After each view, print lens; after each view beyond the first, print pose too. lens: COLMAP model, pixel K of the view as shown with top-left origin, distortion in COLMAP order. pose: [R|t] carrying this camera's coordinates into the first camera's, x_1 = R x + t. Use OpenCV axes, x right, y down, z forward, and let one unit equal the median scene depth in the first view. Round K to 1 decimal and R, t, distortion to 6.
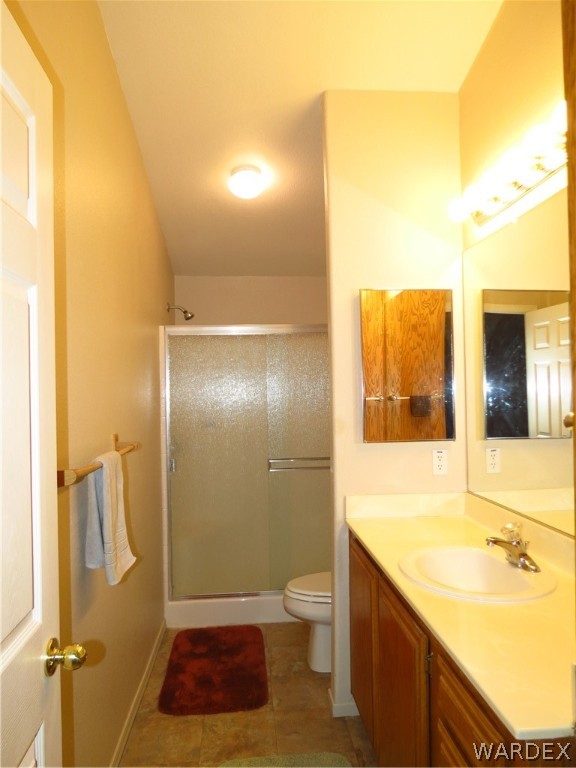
lens RADIAL K [[544.3, 0, 288.0], [0, 544.3, 384.0], [0, 0, 1]] dist [-0.045134, 0.031407]
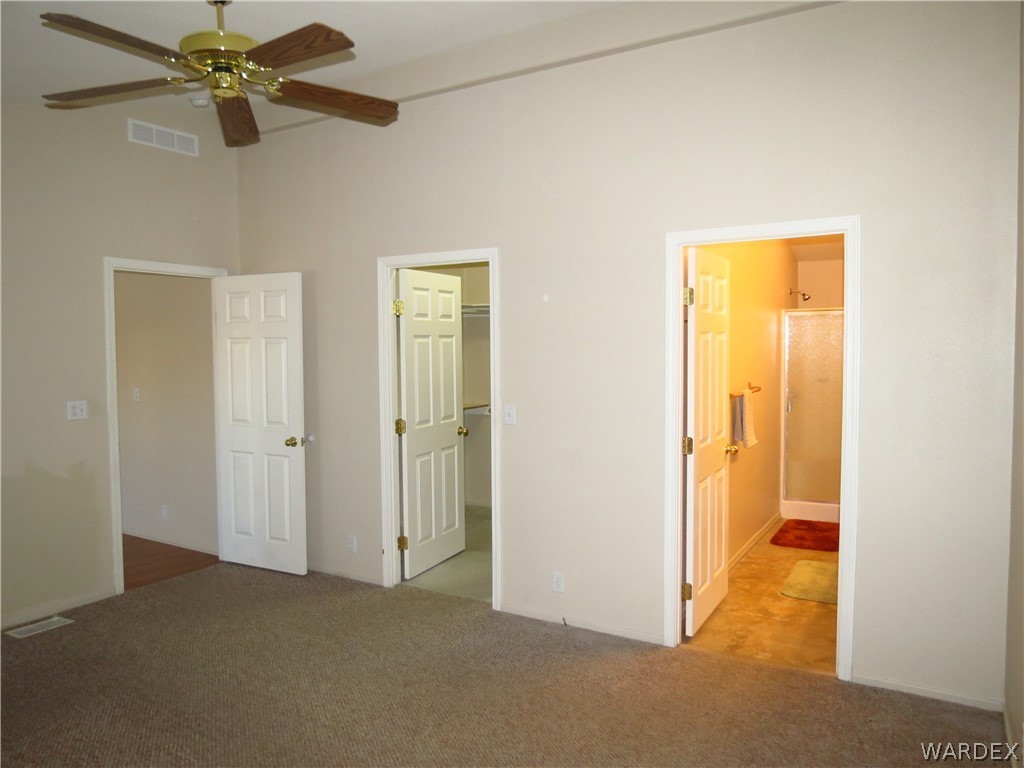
lens RADIAL K [[725.7, 0, 514.2], [0, 725.7, 382.0], [0, 0, 1]] dist [-0.045134, 0.031407]
pose [[0.811862, 0.036521, -0.582707, 0.319436], [0.005963, 0.997471, 0.070824, -0.058251], [0.583820, -0.060974, 0.809591, -1.003915]]
